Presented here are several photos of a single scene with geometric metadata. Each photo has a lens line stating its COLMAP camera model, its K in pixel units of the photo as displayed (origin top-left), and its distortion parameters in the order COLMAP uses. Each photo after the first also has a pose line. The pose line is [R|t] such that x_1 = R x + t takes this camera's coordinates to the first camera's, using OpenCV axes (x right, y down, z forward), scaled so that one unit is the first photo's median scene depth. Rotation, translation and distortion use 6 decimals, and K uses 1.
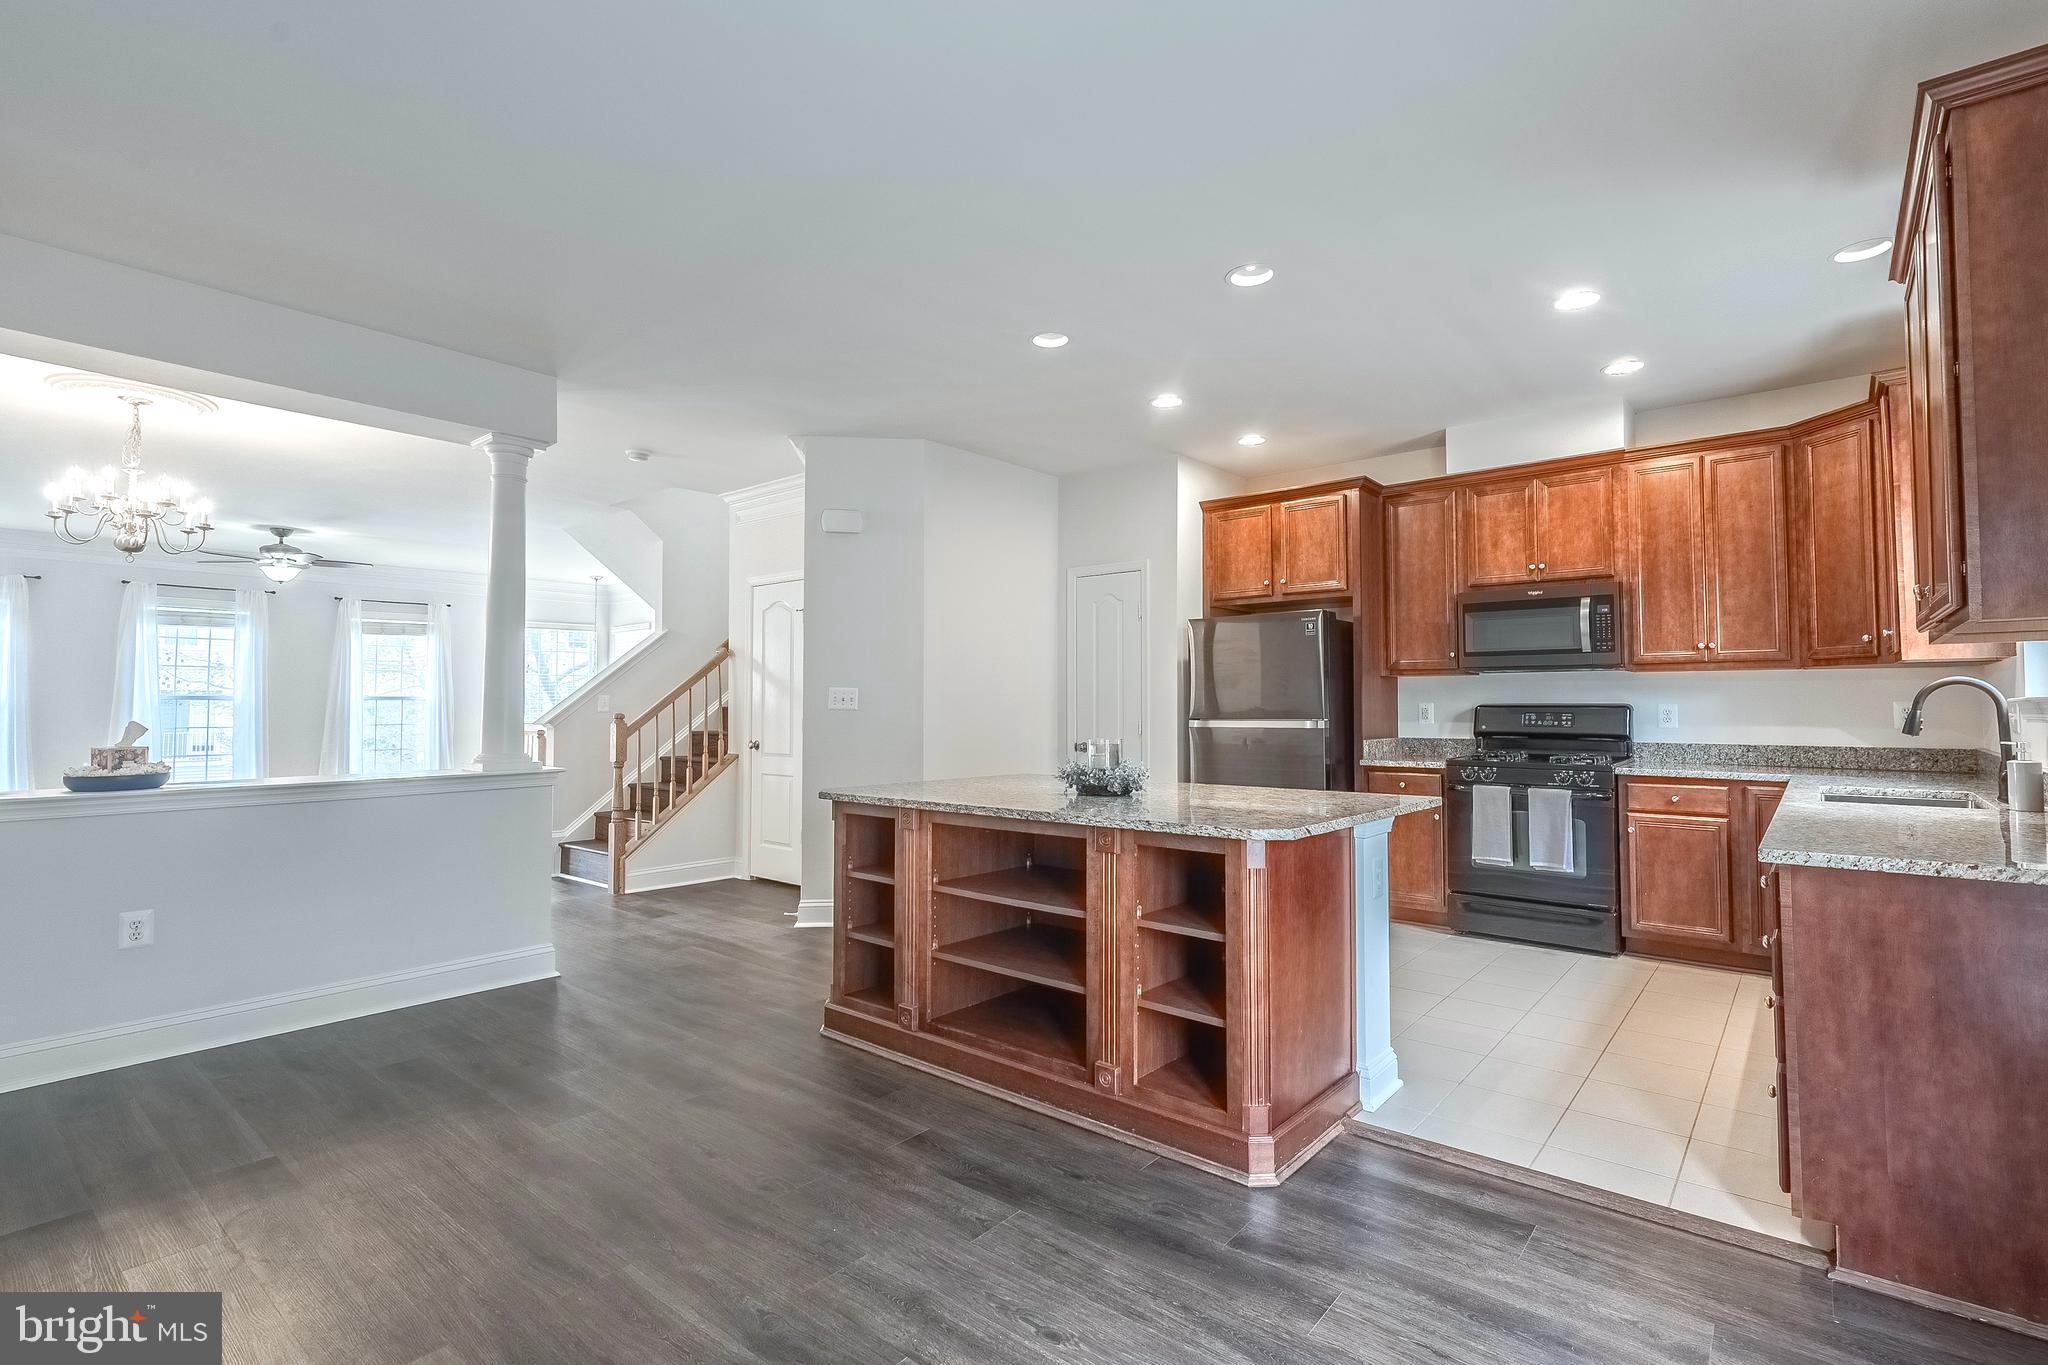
lens RADIAL K [[935.0, 0, 1024.0], [0, 935.0, 682.5], [0, 0, 1]] dist [-0.001215, -0.000564]
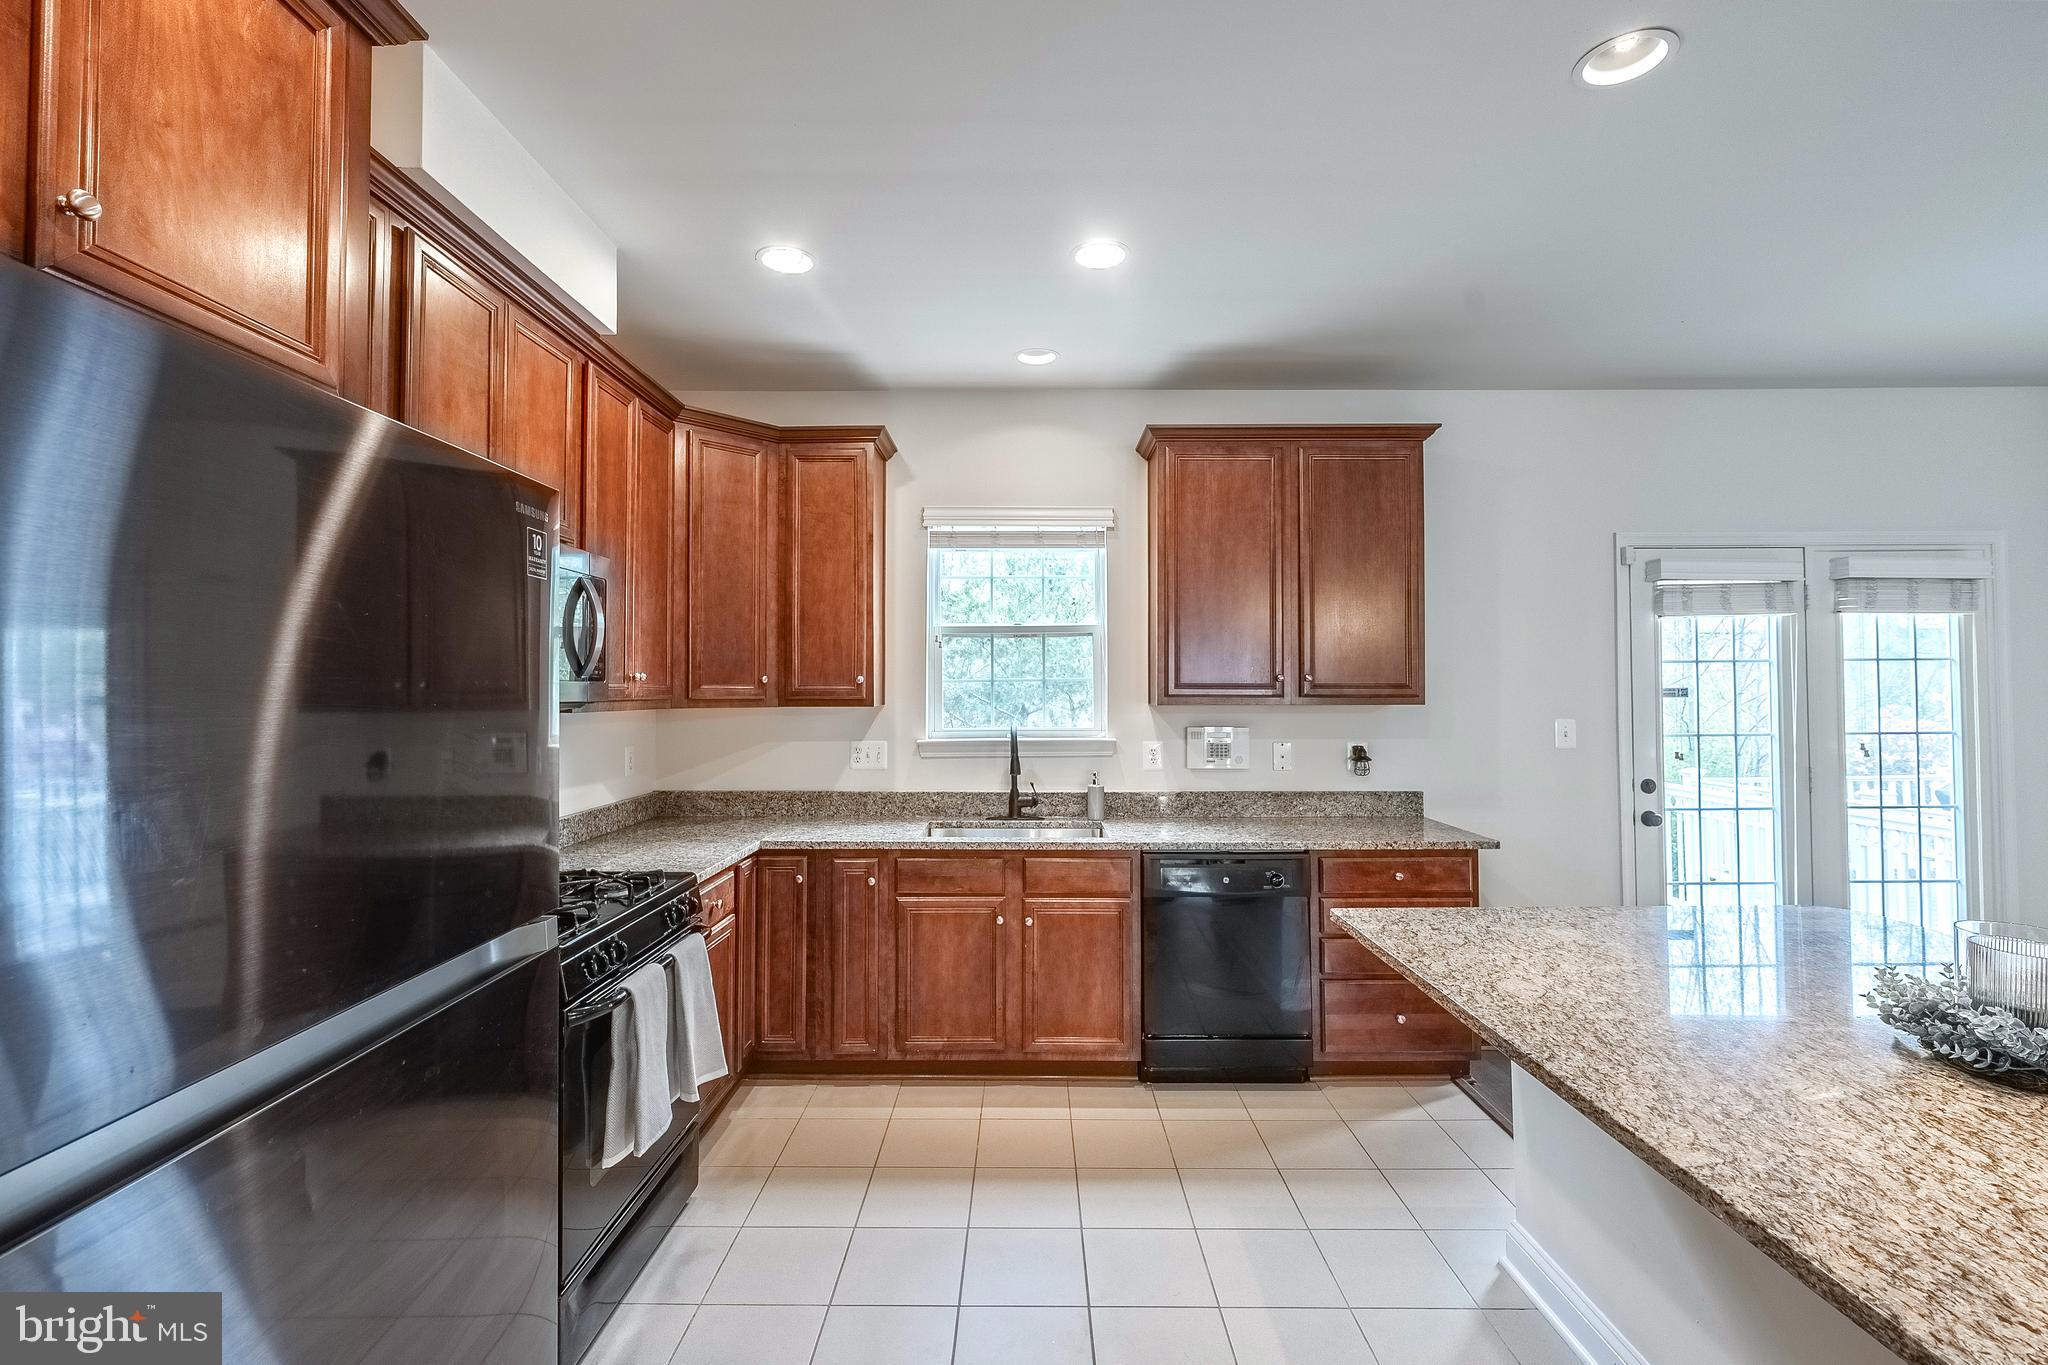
lens RADIAL K [[902.8, 0, 1021.3], [0, 902.8, 671.2], [0, 0, 1]] dist [0.011036, 0.000167]
pose [[-0.646118, 0.019619, 0.762985, 0.066065], [-0.014647, 0.999167, -0.038096, -0.031450], [-0.763097, -0.035791, -0.645293, 1.742047]]
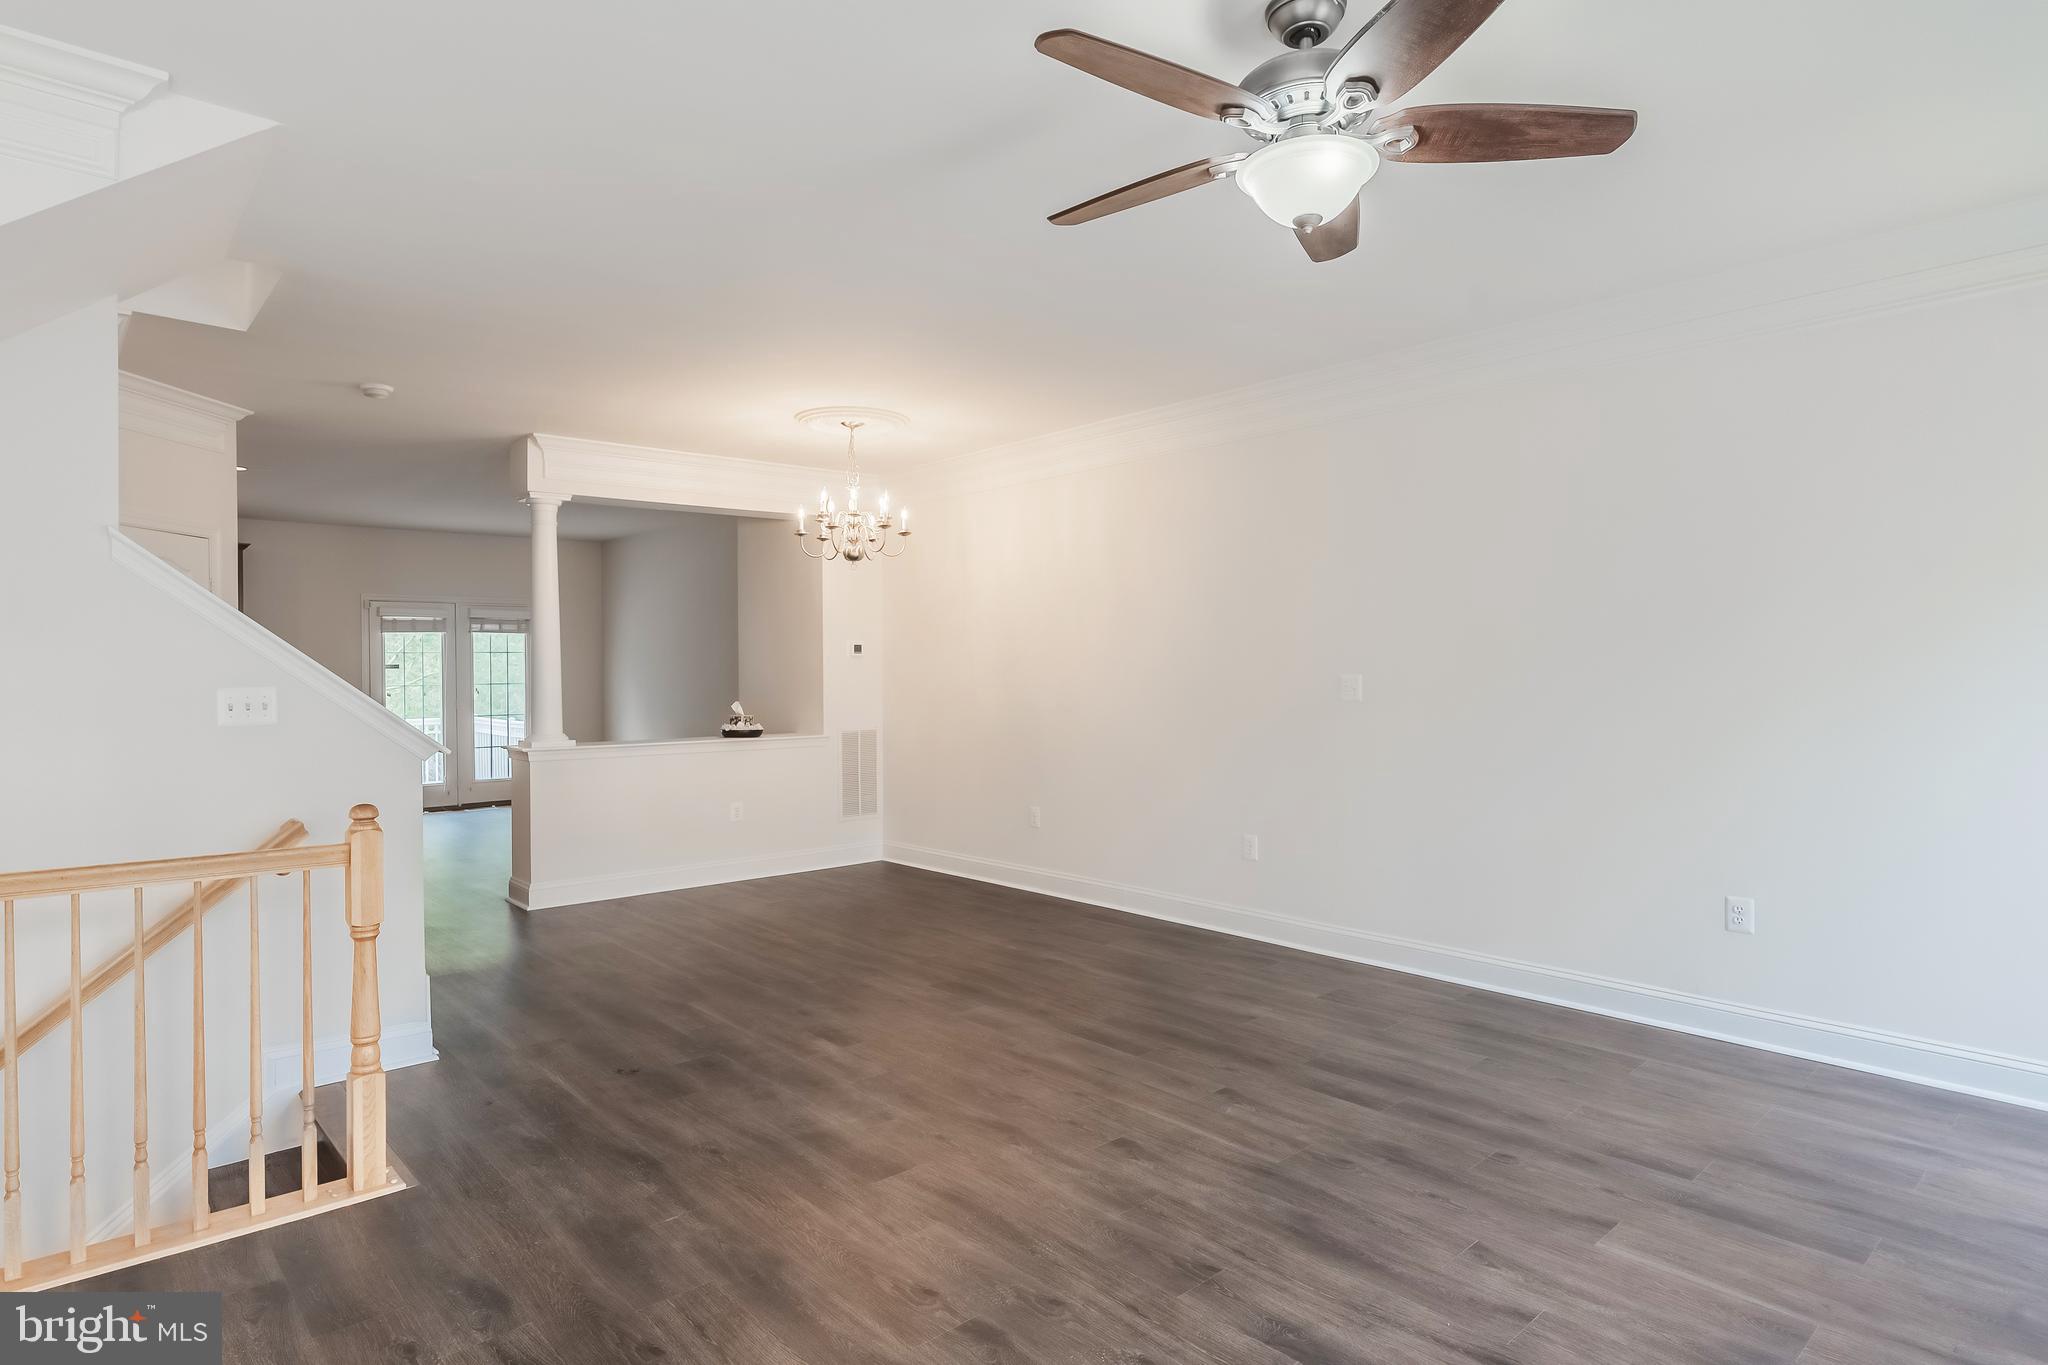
lens RADIAL K [[1137.7, 0, 1024.0], [0, 1137.7, 682.5], [0, 0, 1]] dist [-0.003376, 0.045711]
pose [[-0.990170, -0.000467, 0.139865, -1.987880], [-0.001489, 0.999973, -0.007202, 0.007806], [-0.139858, -0.007339, -0.990144, 3.461517]]
